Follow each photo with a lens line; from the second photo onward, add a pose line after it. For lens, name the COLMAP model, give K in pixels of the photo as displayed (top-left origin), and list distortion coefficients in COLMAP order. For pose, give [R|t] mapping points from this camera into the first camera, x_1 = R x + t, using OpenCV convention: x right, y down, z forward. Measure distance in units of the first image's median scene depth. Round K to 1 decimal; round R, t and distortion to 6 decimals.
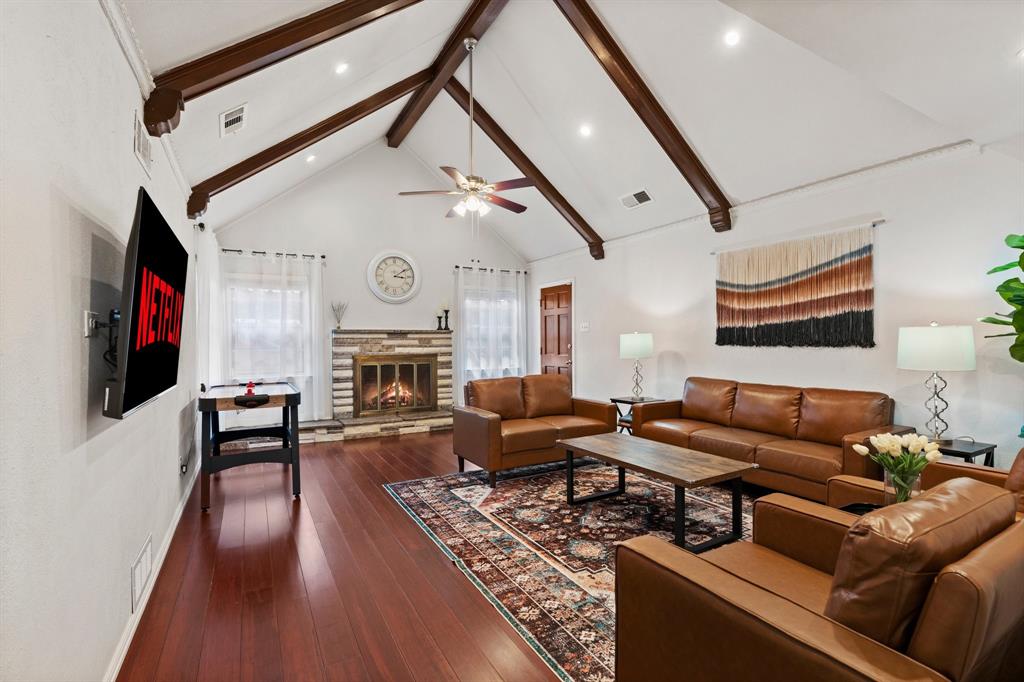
lens RADIAL K [[468.7, 0, 514.3], [0, 468.7, 340.1], [0, 0, 1]] dist [-0.000704, 0.001082]
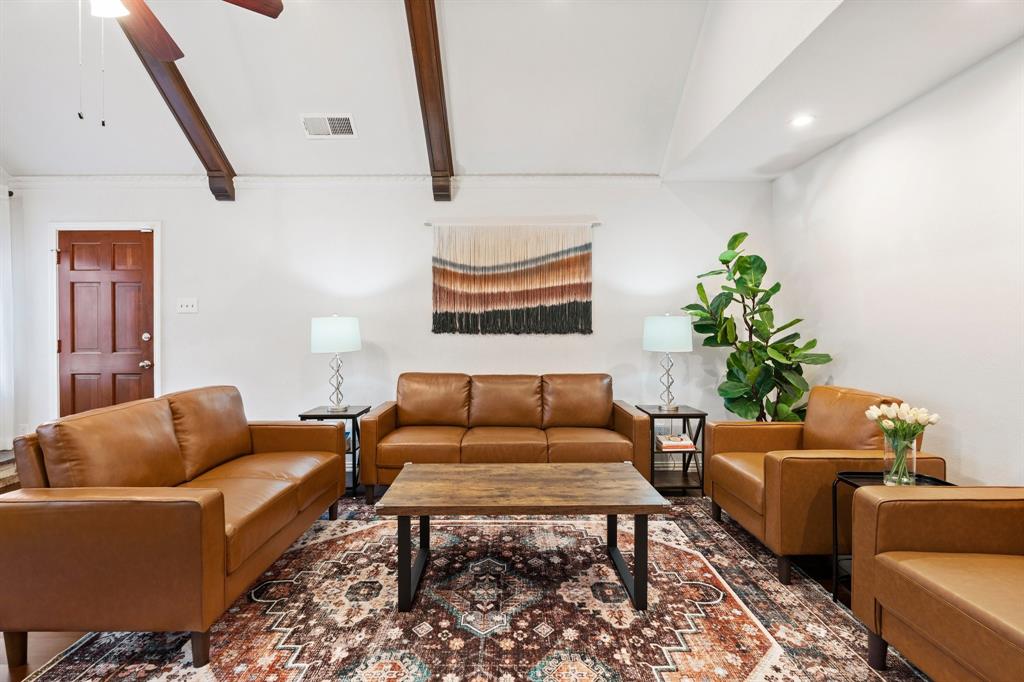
lens RADIAL K [[468.7, 0, 510.5], [0, 468.7, 333.7], [0, 0, 1]] dist [-0.000704, 0.001082]
pose [[0.499253, -0.014371, 0.866337, -0.269746], [-0.002271, 0.999837, 0.017894, -0.004361], [-0.866453, -0.010901, 0.499139, 0.512669]]
